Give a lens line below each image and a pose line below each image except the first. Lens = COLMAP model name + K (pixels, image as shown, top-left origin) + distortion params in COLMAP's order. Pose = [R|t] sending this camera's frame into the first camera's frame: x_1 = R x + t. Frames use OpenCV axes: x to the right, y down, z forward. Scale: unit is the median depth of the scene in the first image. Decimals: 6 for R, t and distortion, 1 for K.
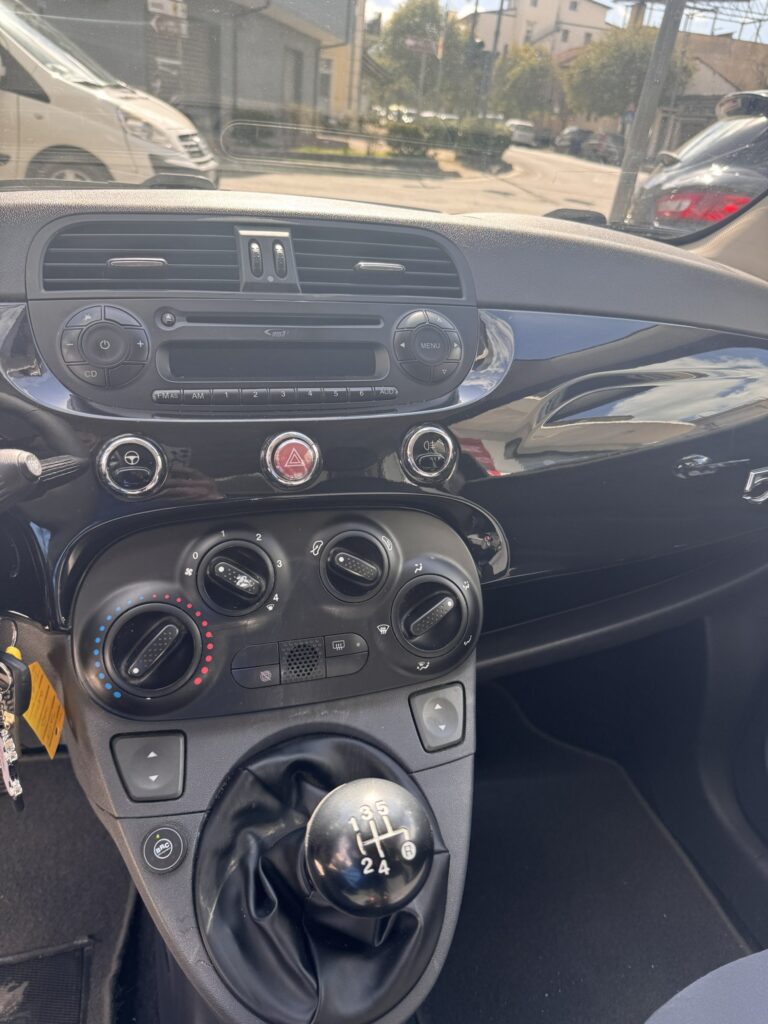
lens RADIAL K [[737.0, 0, 388.0], [0, 737.0, 482.7], [0, 0, 1]] dist [0.000672, -0.006847]
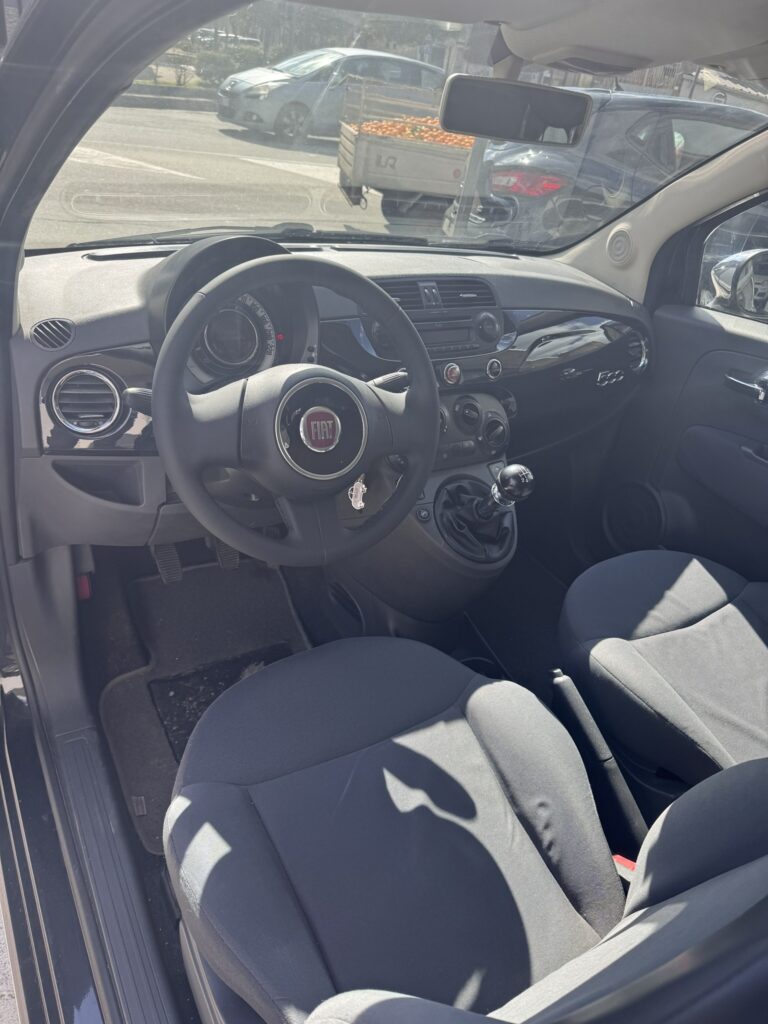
lens RADIAL K [[727.3, 0, 384.0], [0, 727.3, 512.0], [0, 0, 1]] dist [0.032643, -0.041829]
pose [[0.969057, -0.092866, 0.228700, -0.931599], [0.064166, 0.989450, 0.129890, 0.095964], [-0.238349, -0.111196, 0.964793, -1.418850]]
